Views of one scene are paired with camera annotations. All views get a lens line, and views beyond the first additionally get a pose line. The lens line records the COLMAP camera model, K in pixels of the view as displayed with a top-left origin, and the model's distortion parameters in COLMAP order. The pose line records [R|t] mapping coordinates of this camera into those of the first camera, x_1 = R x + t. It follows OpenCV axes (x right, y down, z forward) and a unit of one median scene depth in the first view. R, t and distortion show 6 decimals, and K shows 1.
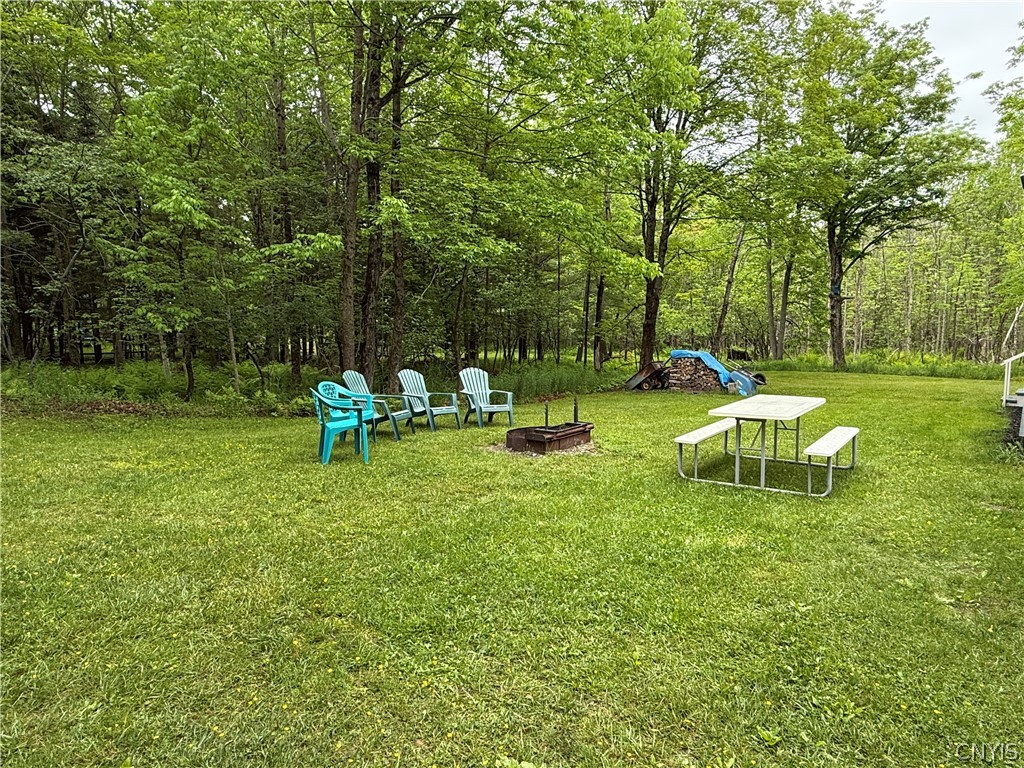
lens RADIAL K [[624.7, 0, 513.2], [0, 624.7, 386.9], [0, 0, 1]] dist [-0.002502, -0.000424]
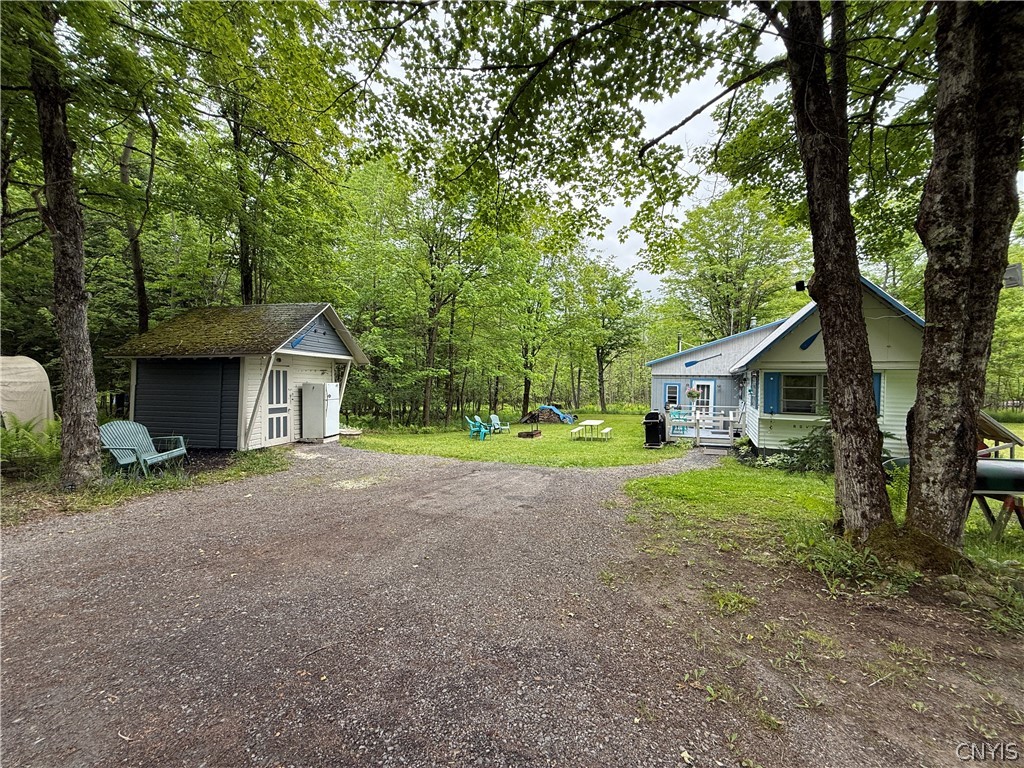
lens RADIAL K [[407.9, 0, 511.5], [0, 407.9, 387.0], [0, 0, 1]] dist [-0.005675, 0.000940]
pose [[0.965486, -0.004388, 0.260416, -0.214322], [0.029851, 0.995134, -0.093901, 0.009254], [-0.258737, 0.098434, 0.960919, -0.393737]]
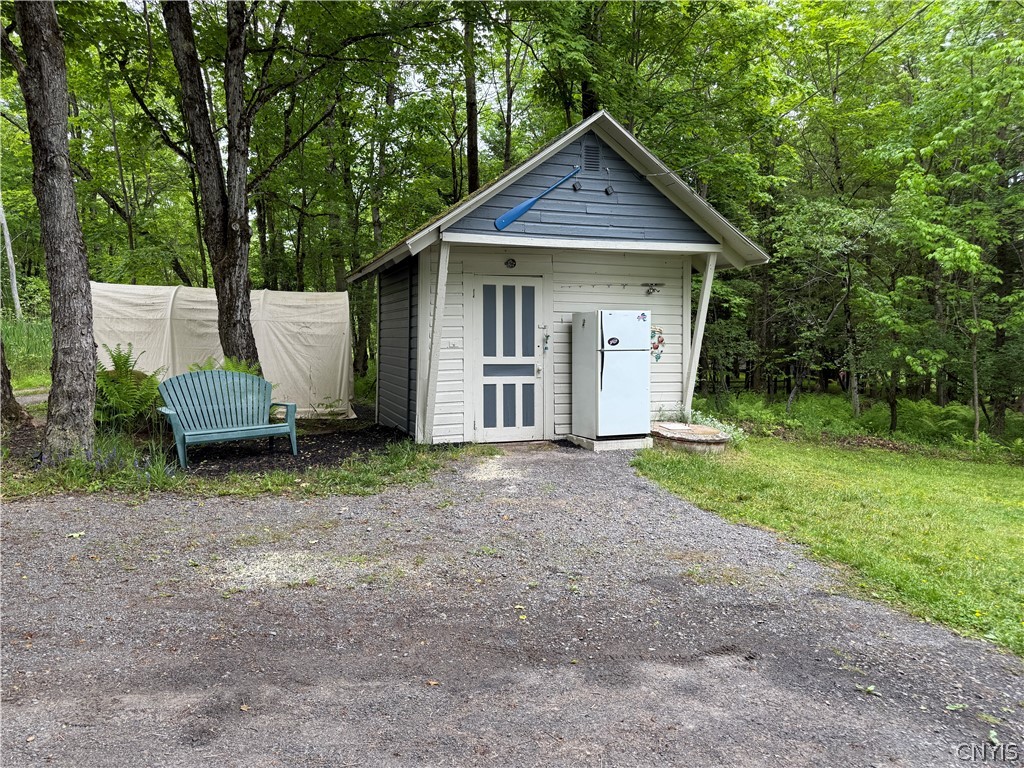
lens RADIAL K [[713.3, 0, 509.6], [0, 713.3, 388.2], [0, 0, 1]] dist [0.042938, -0.012109]
pose [[0.688765, 0.038810, -0.723946, -0.090600], [-0.072198, 0.997274, -0.015227, 0.001610], [0.721381, 0.062756, 0.689689, -0.181471]]
